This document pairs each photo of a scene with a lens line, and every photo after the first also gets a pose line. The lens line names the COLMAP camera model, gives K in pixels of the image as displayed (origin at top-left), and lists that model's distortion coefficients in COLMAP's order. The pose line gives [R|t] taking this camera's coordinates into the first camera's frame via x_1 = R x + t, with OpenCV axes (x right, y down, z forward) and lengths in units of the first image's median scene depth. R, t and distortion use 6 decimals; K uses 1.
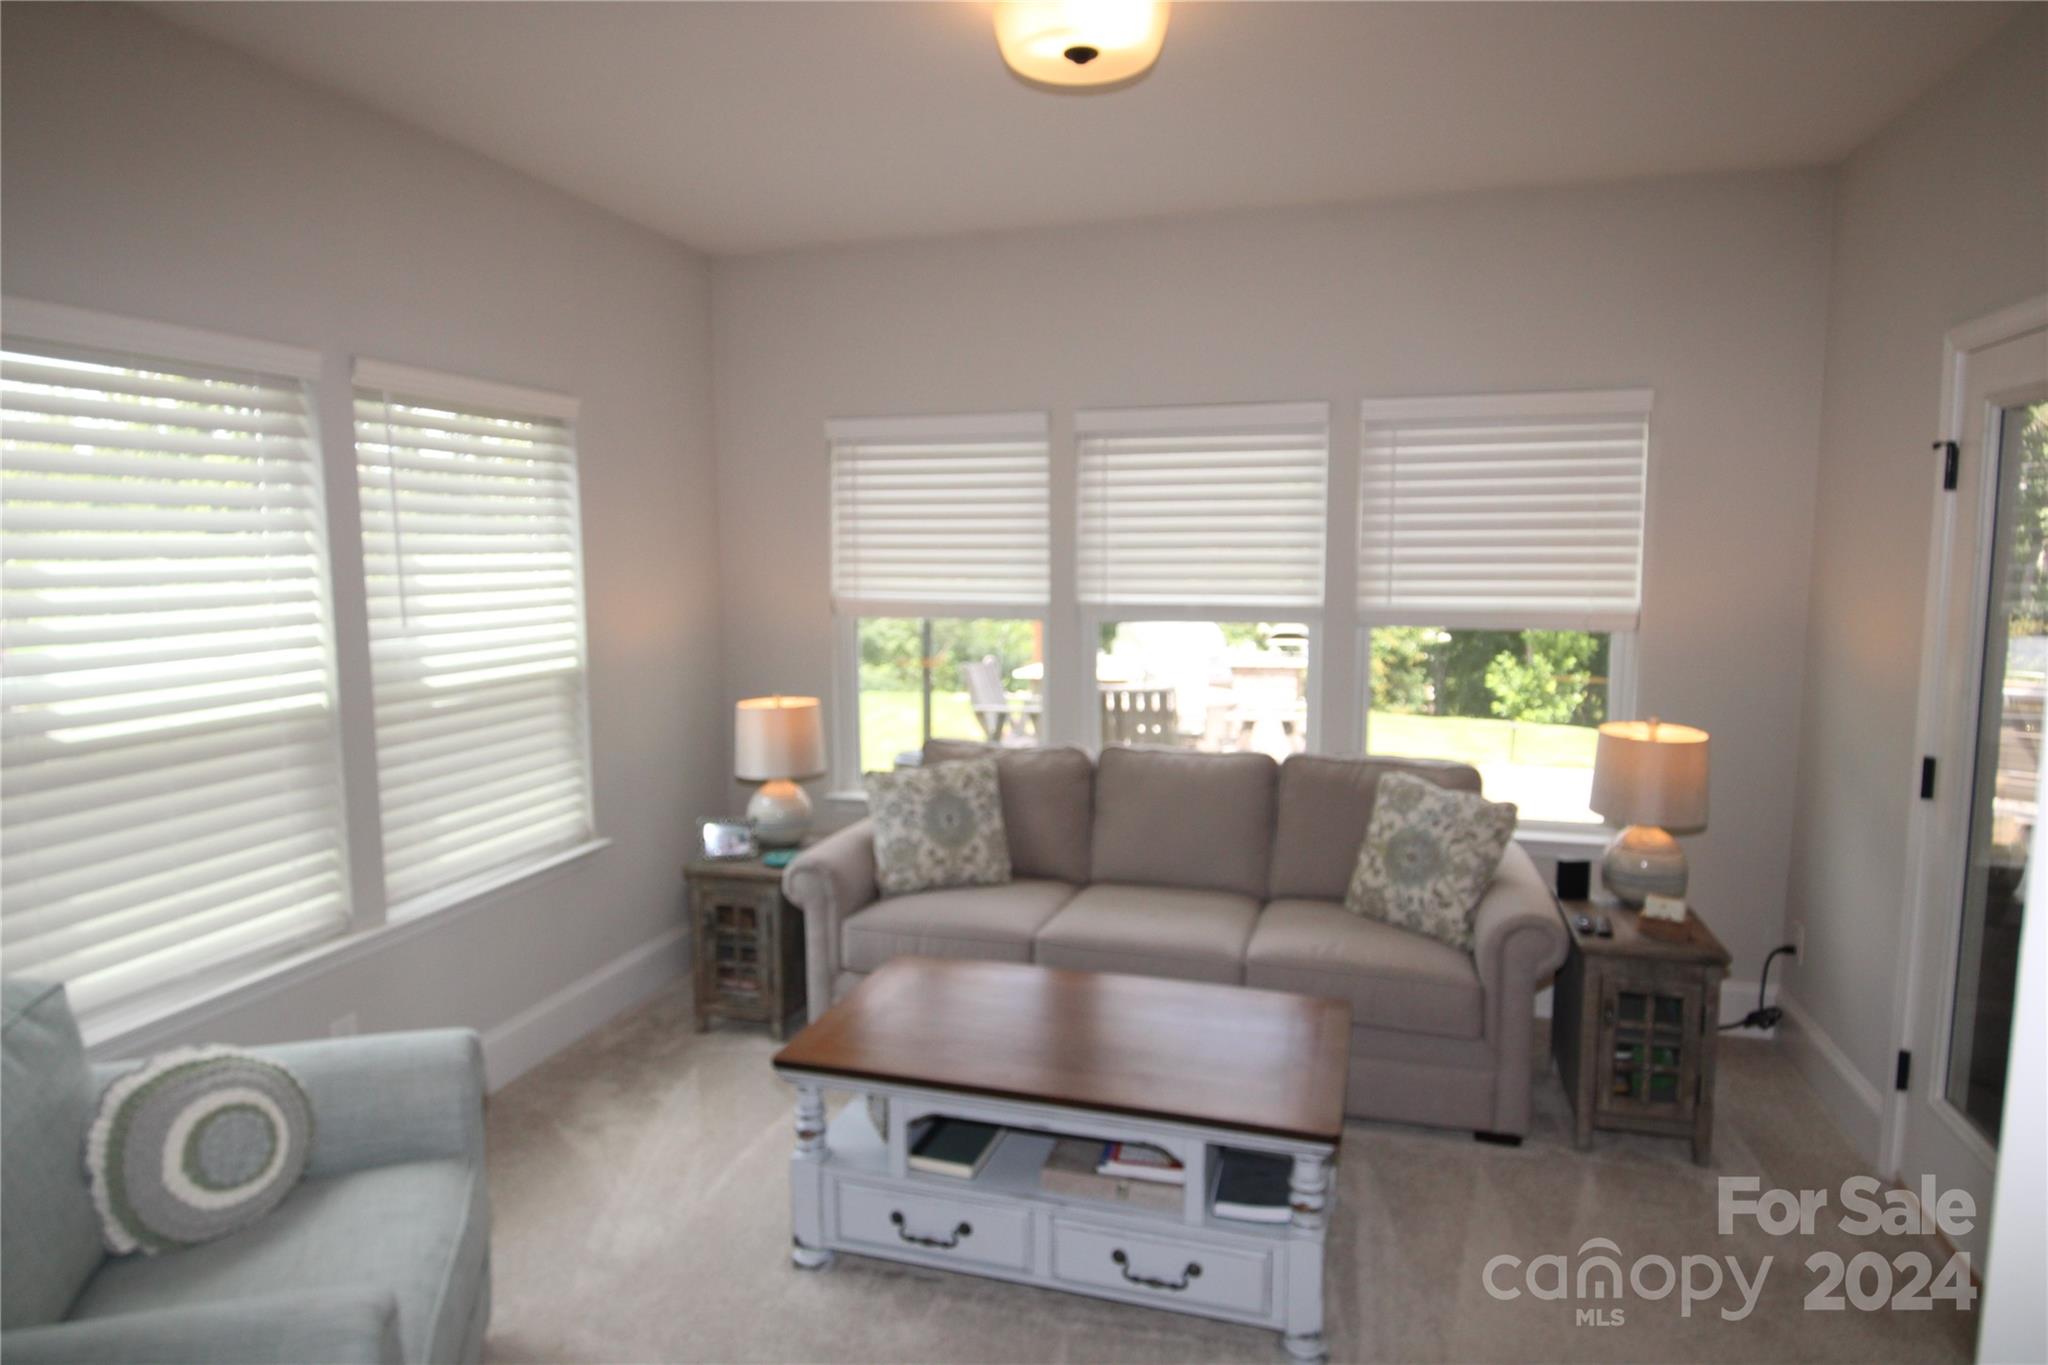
lens RADIAL K [[1187.3, 0, 1024.0], [0, 1187.3, 682.5], [0, 0, 1]] dist [0.031903, -0.037901]
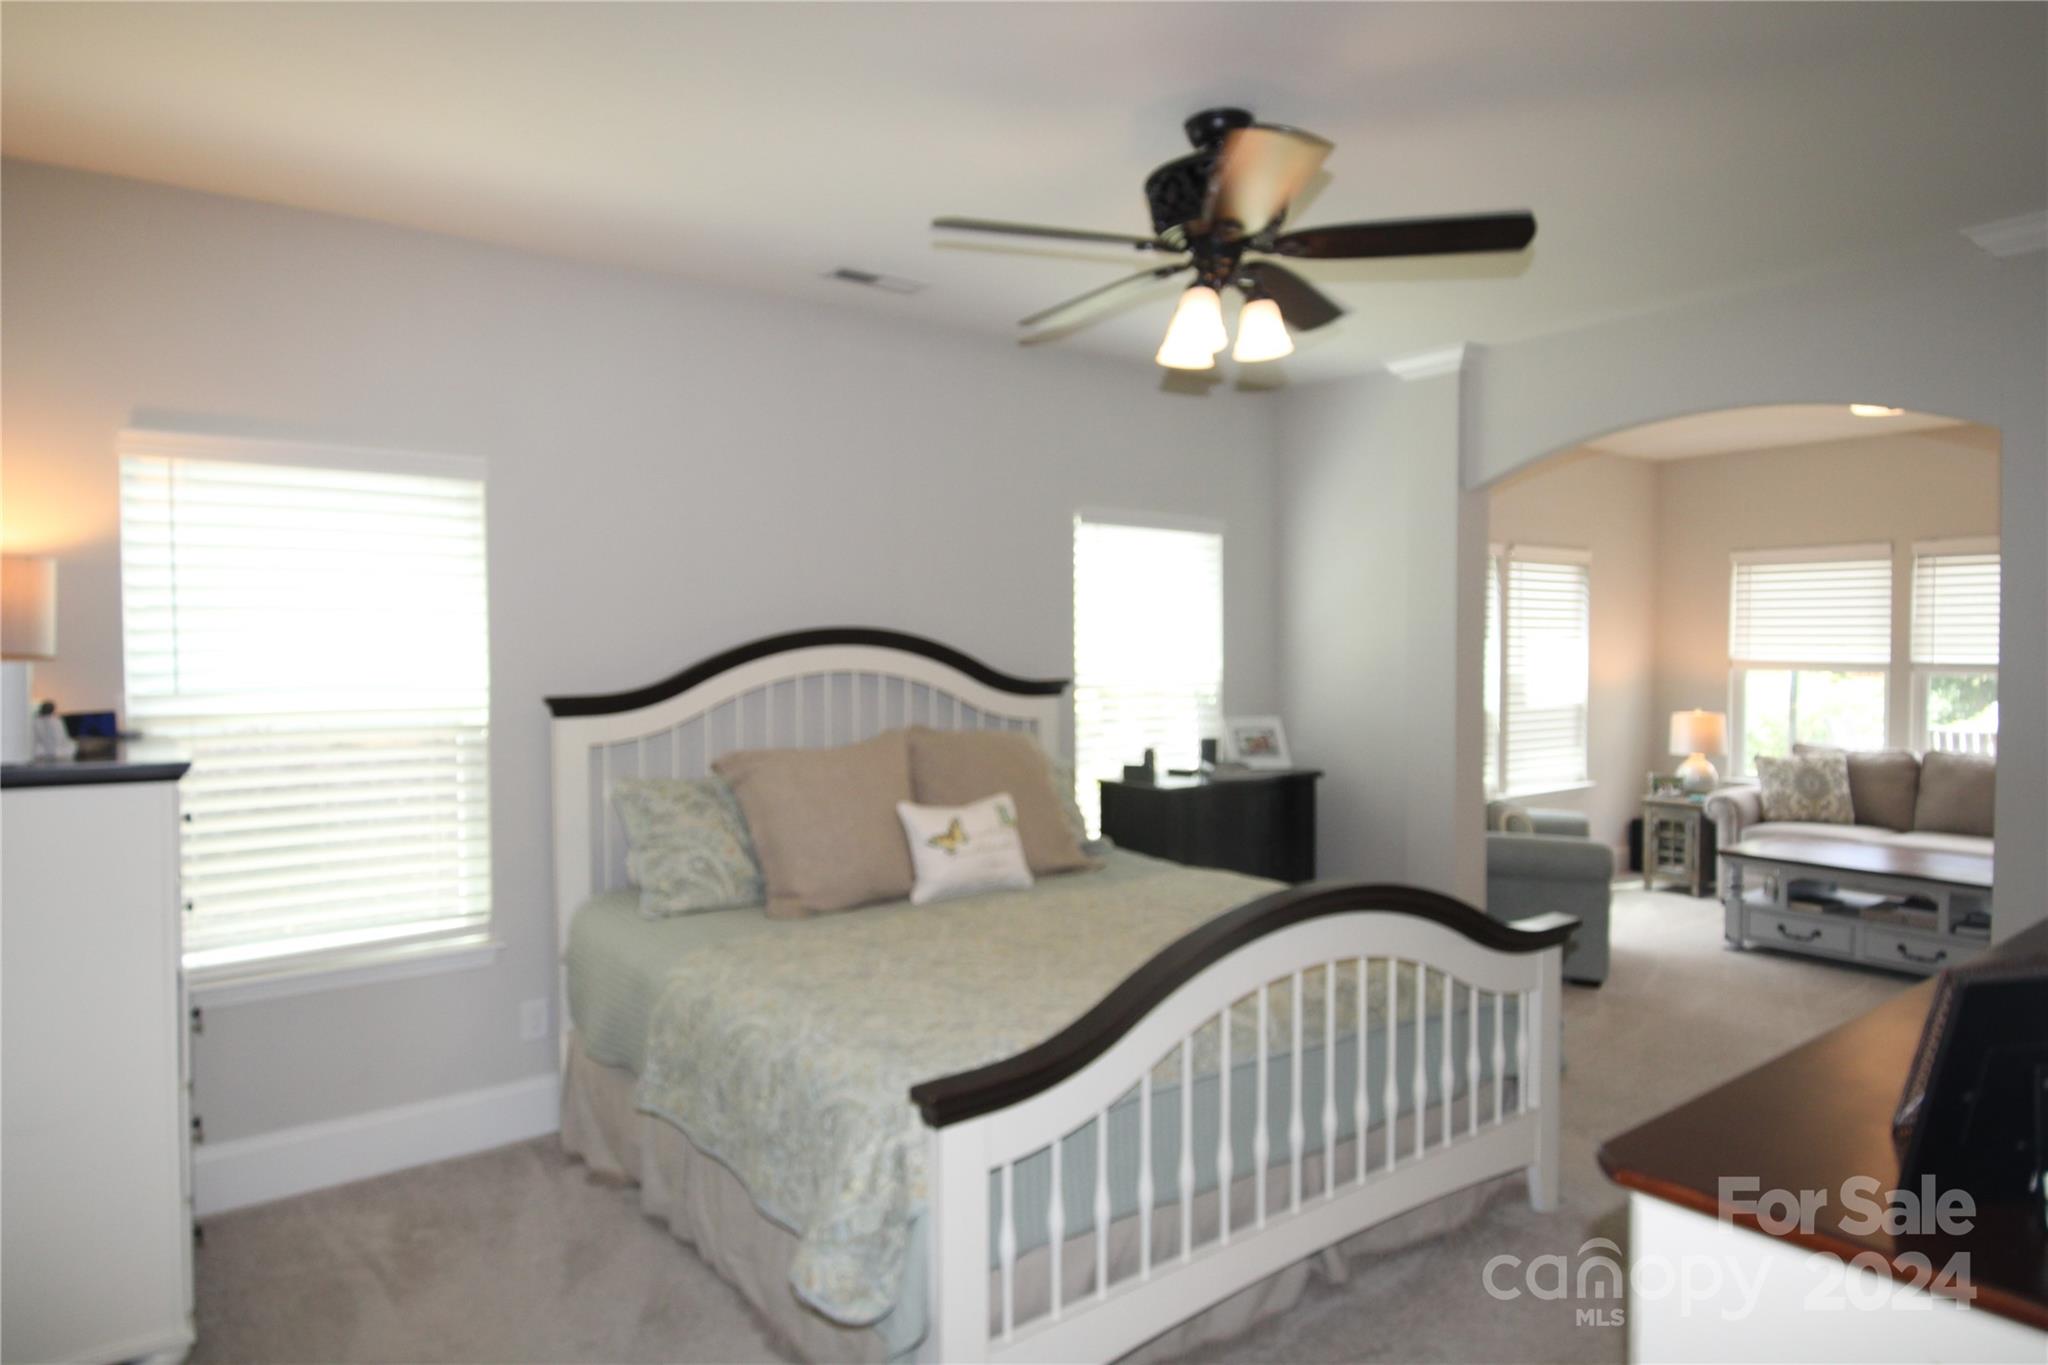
lens RADIAL K [[1187.3, 0, 1024.0], [0, 1187.3, 682.5], [0, 0, 1]] dist [0.031903, -0.037901]
pose [[0.800427, 0.021856, -0.599032, 0.057315], [-0.066457, 0.996410, -0.052446, 0.135569], [0.595735, 0.081789, 0.799006, -1.070592]]
